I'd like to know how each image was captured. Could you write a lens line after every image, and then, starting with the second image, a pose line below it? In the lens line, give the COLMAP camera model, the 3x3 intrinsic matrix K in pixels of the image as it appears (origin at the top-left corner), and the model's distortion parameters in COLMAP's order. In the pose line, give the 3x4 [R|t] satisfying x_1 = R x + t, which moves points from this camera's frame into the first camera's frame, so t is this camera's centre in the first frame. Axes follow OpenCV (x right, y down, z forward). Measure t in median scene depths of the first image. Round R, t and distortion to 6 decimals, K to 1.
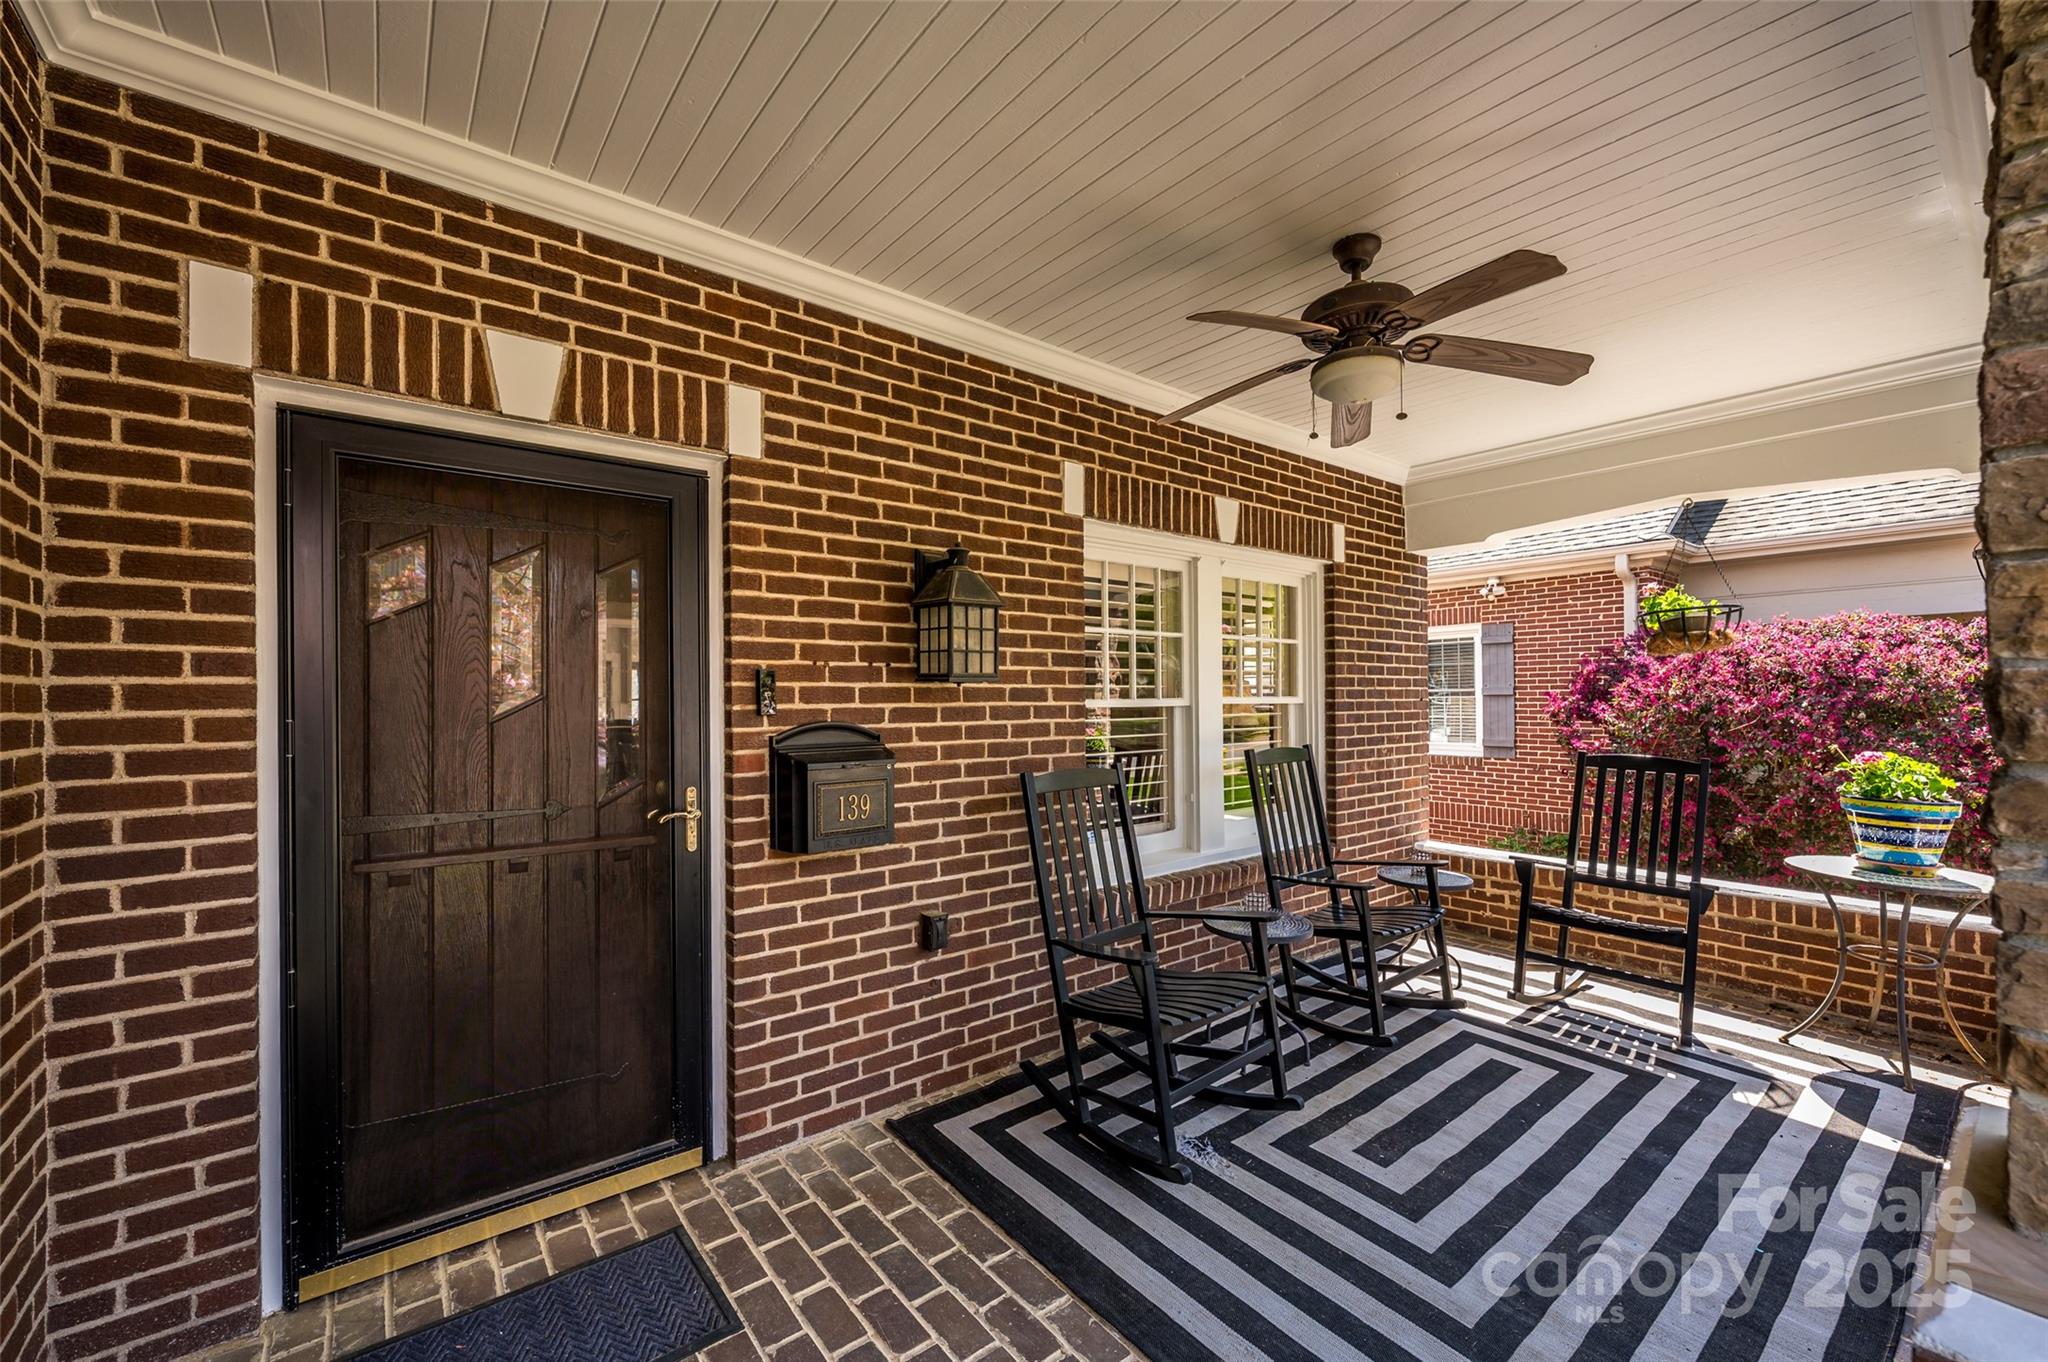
lens RADIAL K [[816.1, 0, 1032.6], [0, 816.1, 680.7], [0, 0, 1]] dist [-0.002346, -0.000235]
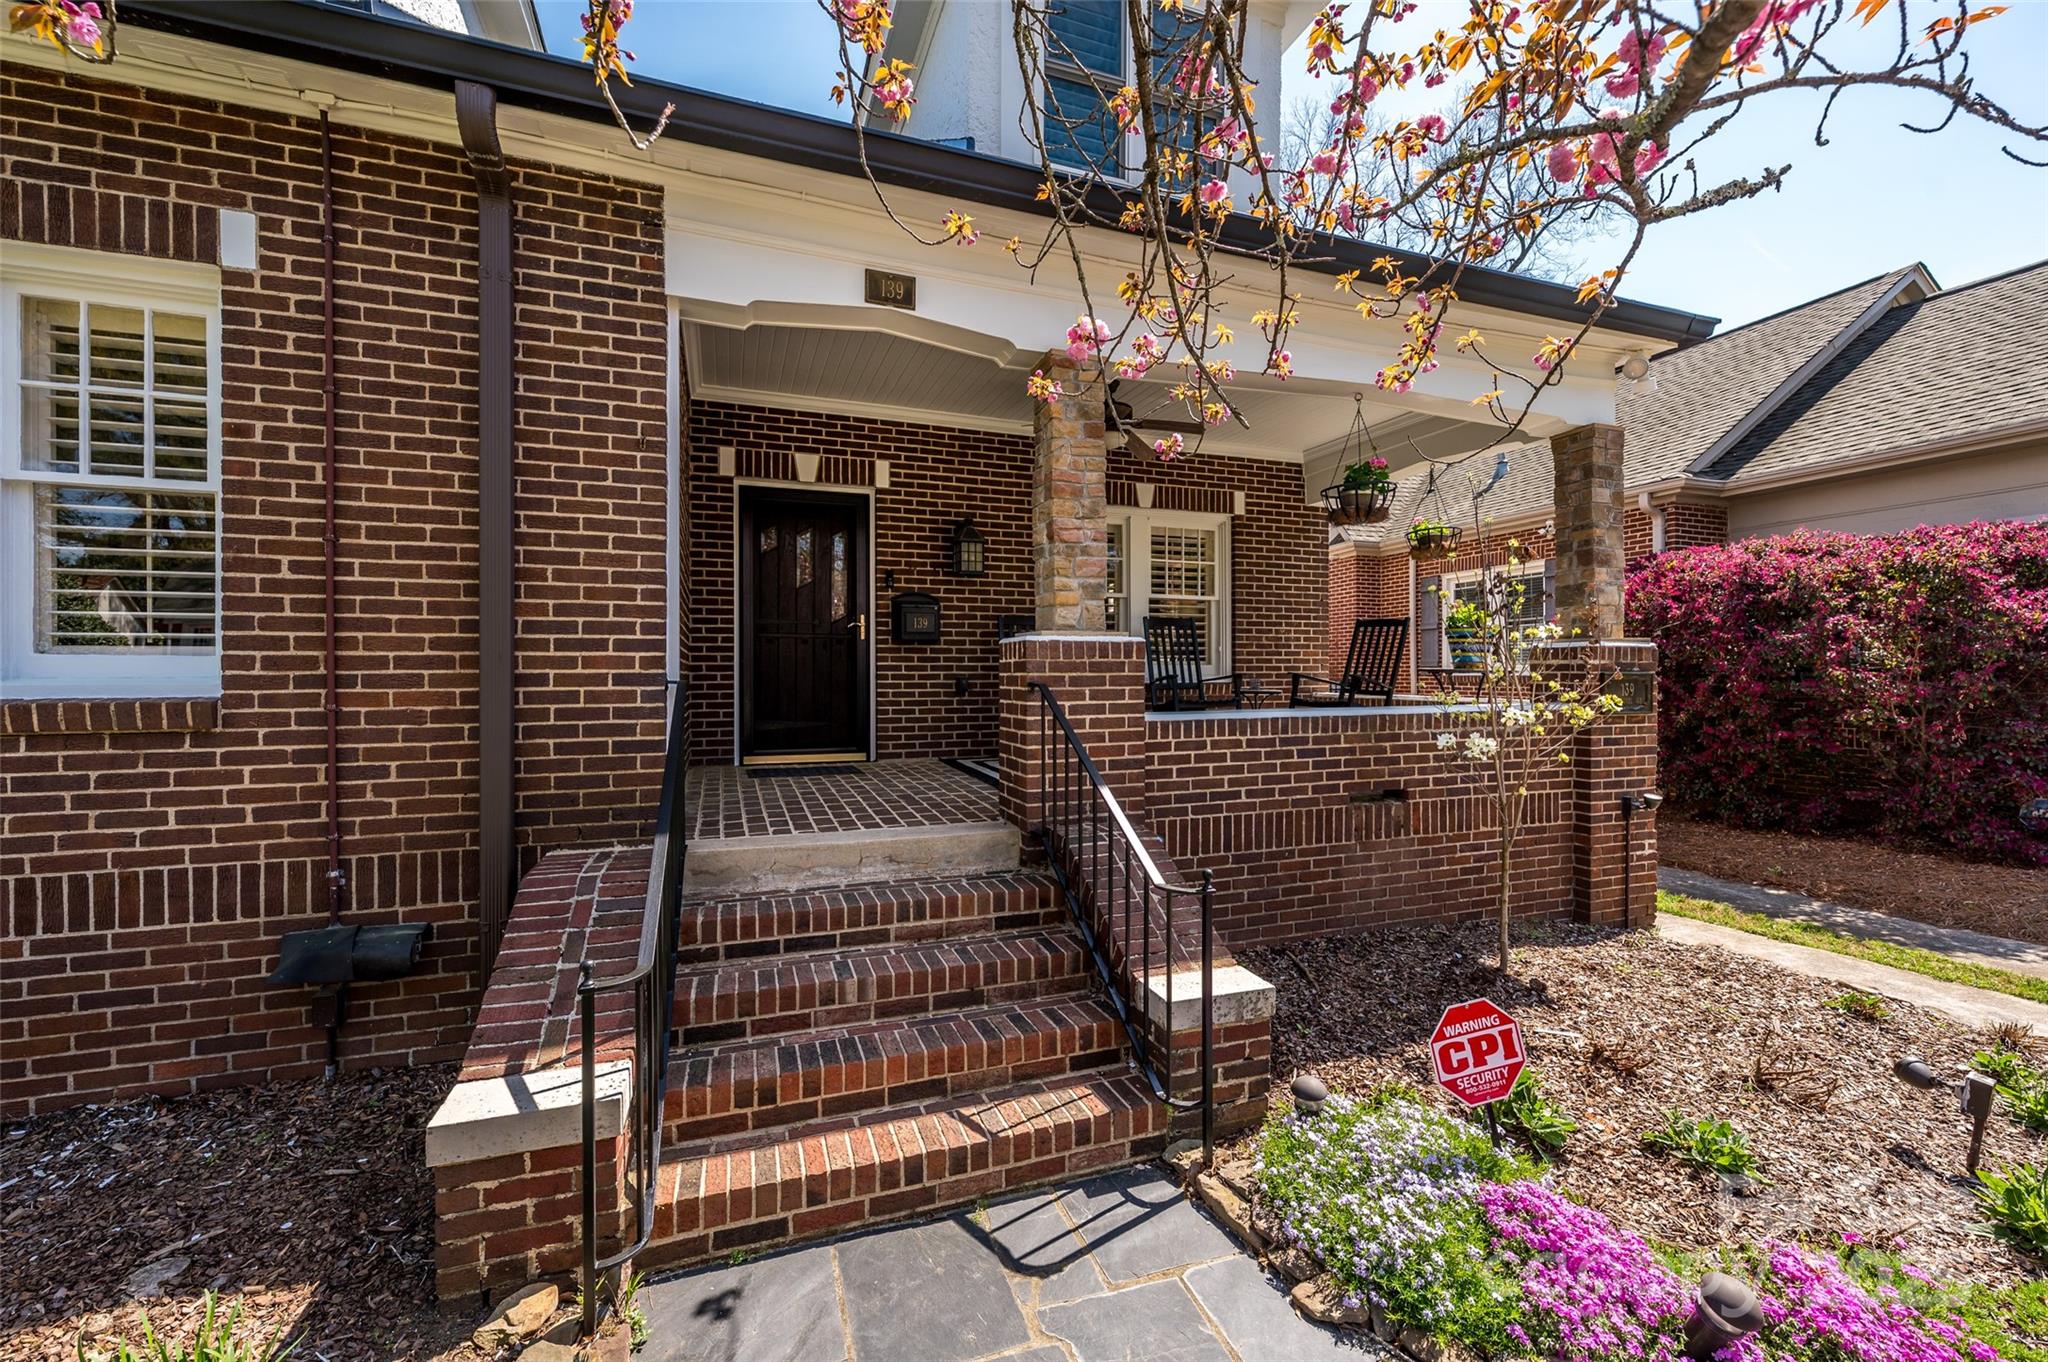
lens RADIAL K [[816.1, 0, 1030.7], [0, 816.1, 639.1], [0, 0, 1]] dist [-0.002346, -0.000235]
pose [[0.950301, -0.007595, -0.311240, 0.862054], [0.002087, 0.999835, -0.018026, 0.242997], [0.311325, 0.016481, 0.950160, -1.252309]]
